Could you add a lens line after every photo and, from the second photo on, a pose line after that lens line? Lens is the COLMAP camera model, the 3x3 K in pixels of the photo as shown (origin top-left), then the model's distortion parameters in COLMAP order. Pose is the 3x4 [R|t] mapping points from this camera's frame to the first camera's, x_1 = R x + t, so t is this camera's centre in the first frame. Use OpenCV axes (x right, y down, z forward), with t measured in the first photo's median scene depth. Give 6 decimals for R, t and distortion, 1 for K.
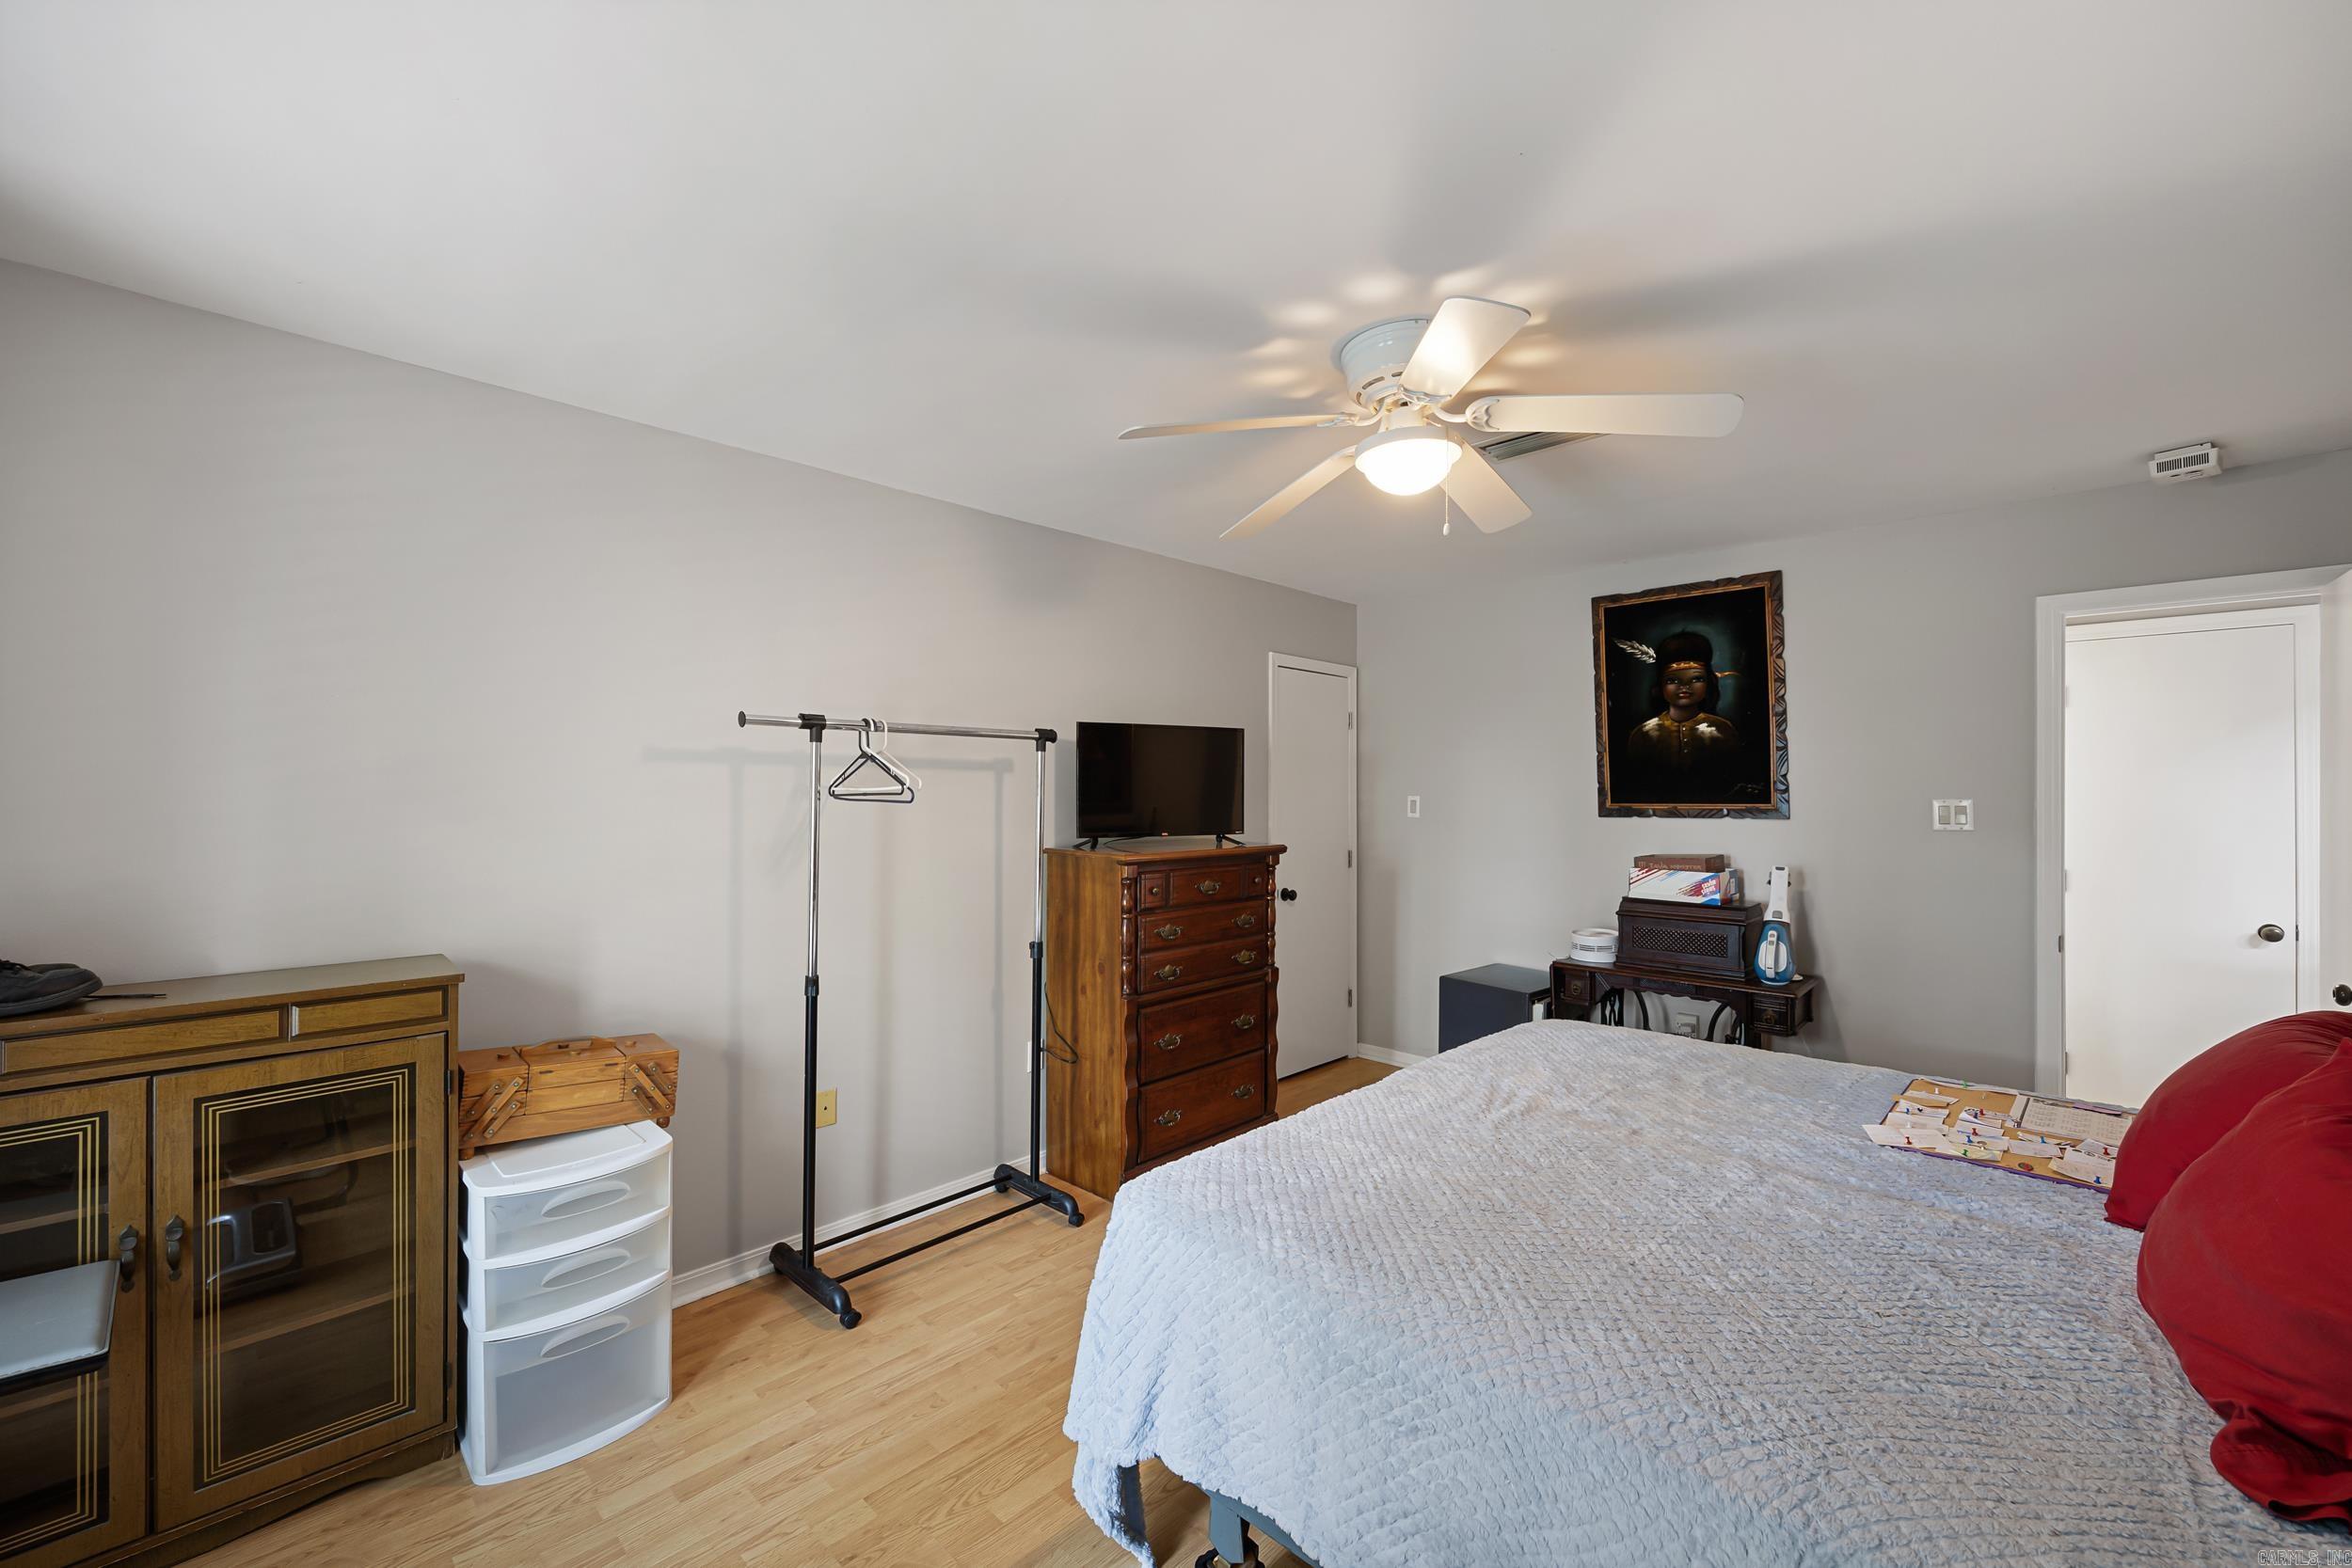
lens RADIAL K [[930.3, 0, 1178.7], [0, 930.3, 787.9], [0, 0, 1]] dist [-0.006228, 0.000503]
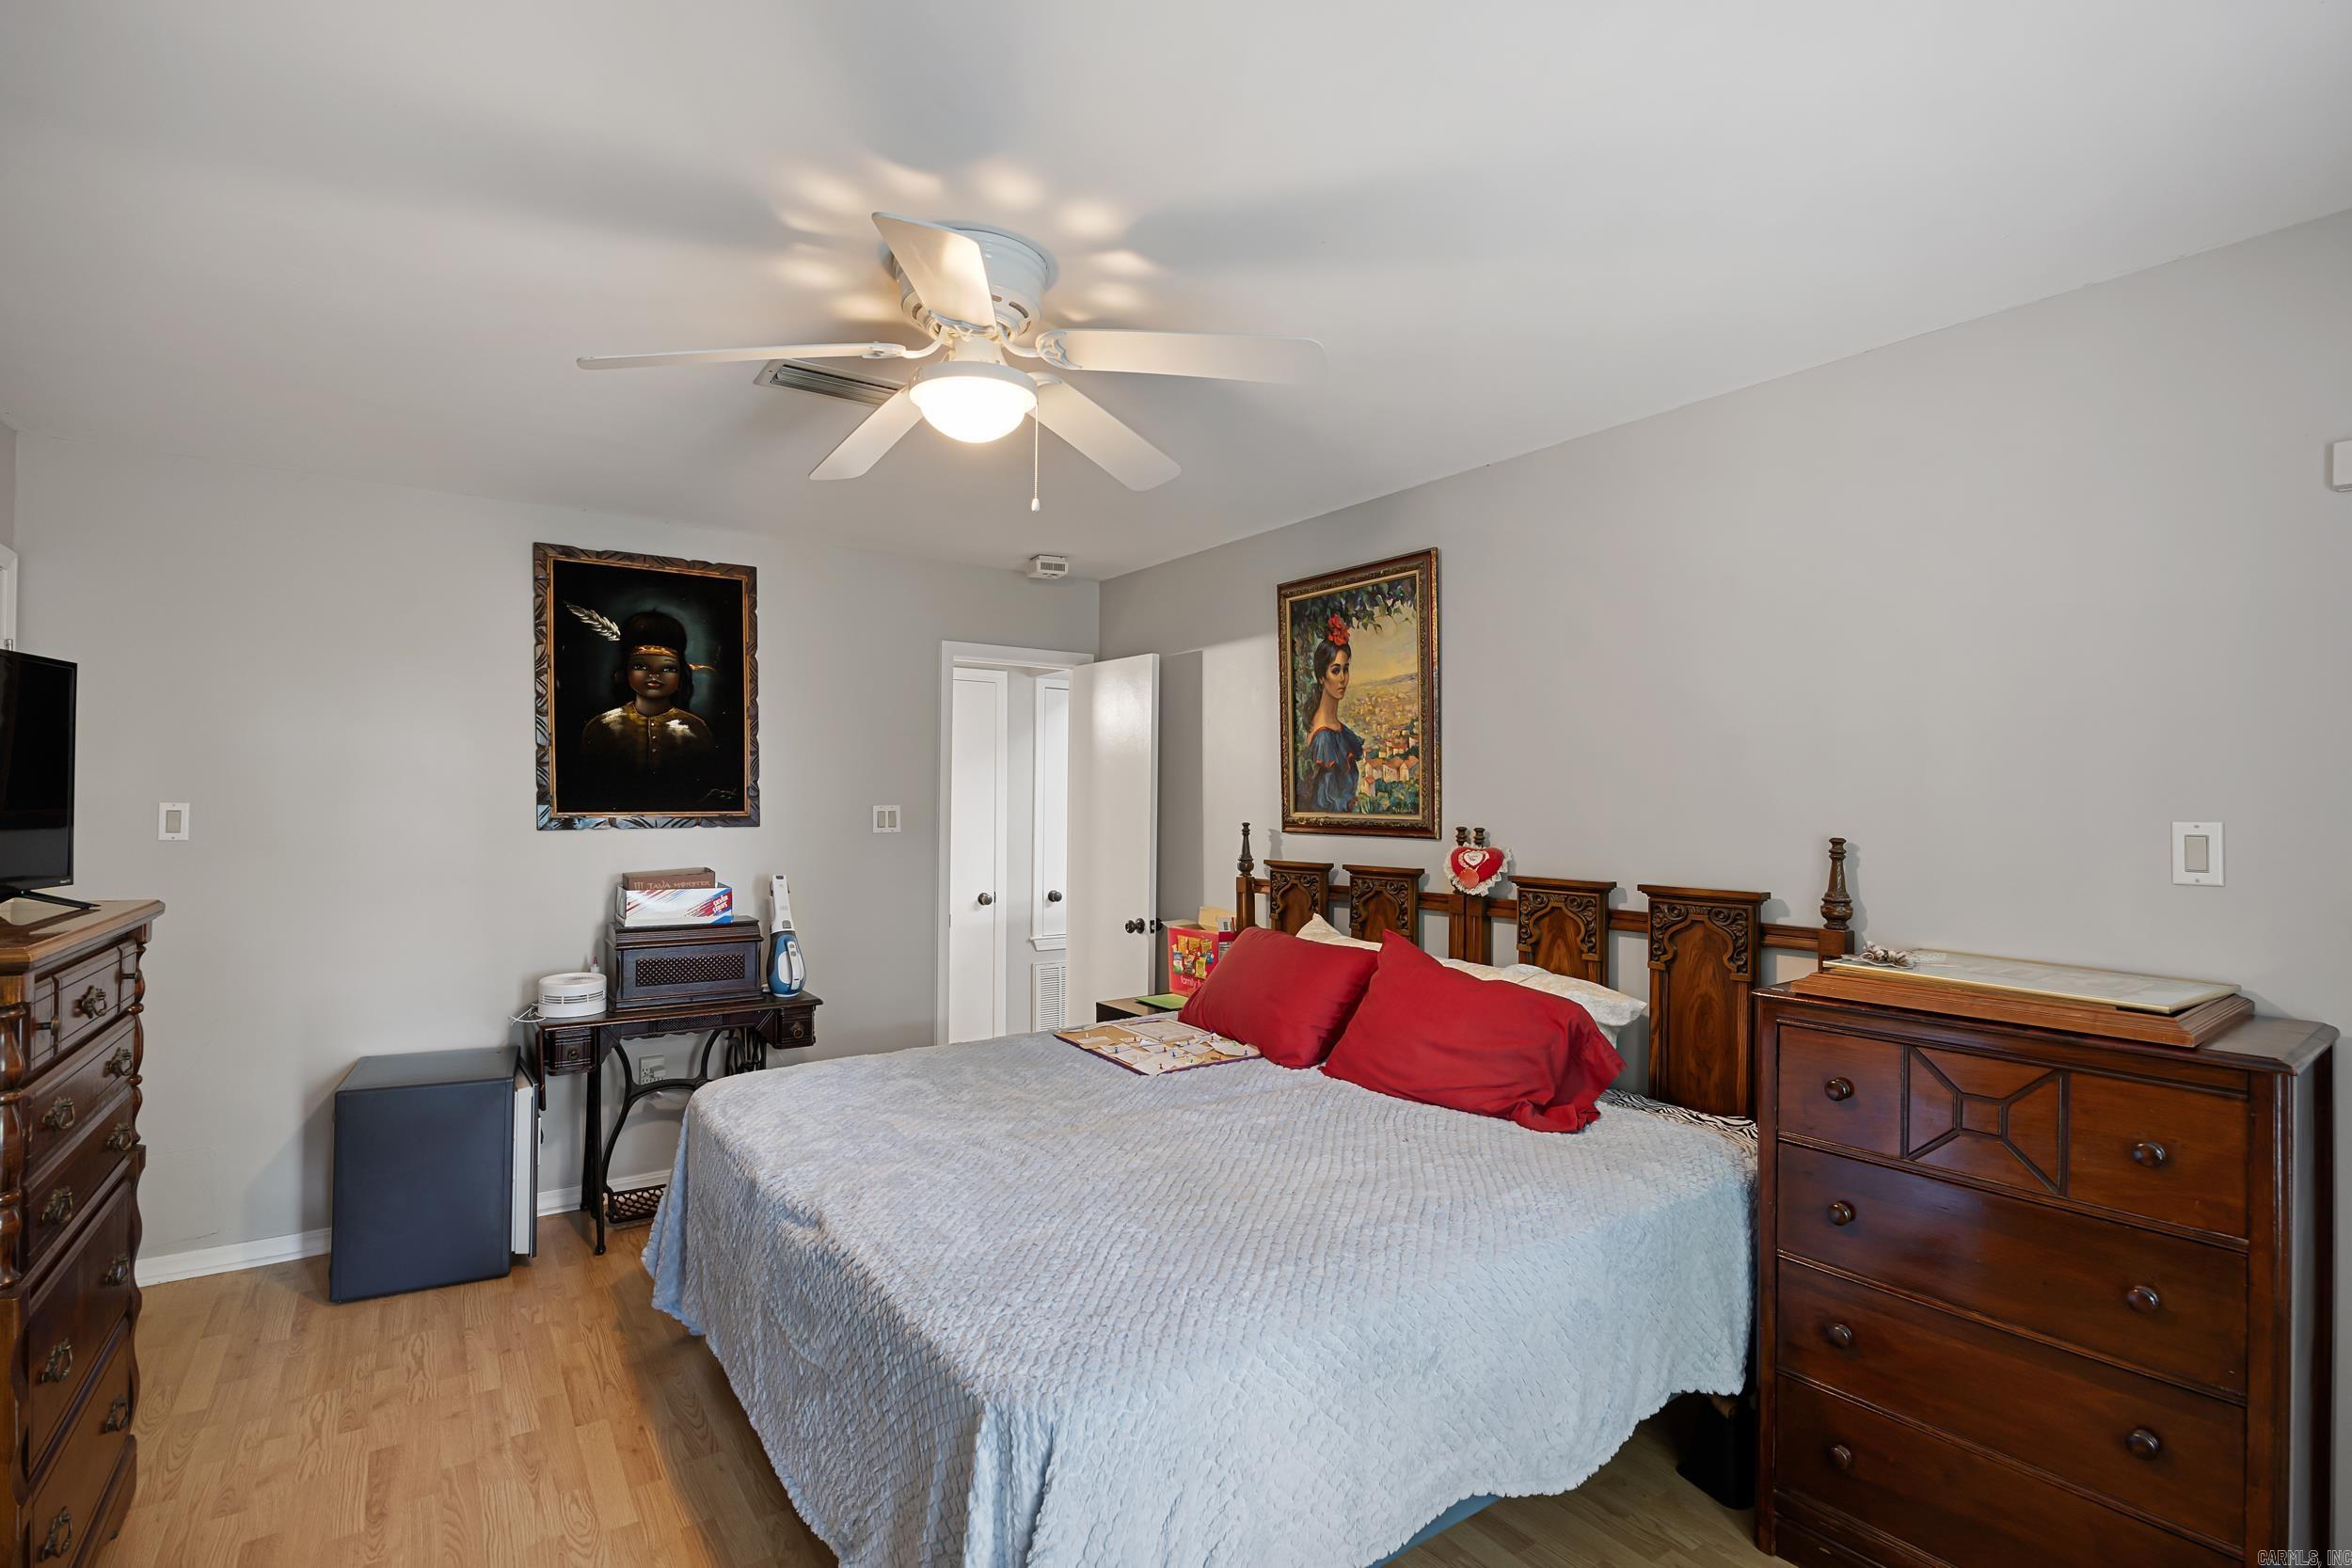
lens RADIAL K [[1096.2, 0, 1178.9], [0, 1096.2, 789.3], [0, 0, 1]] dist [0.001390, 0.000270]
pose [[0.202940, 0.010877, 0.979131, -0.355448], [-0.008265, 0.999922, -0.009395, 0.001968], [-0.979156, -0.006186, 0.203014, 0.325871]]
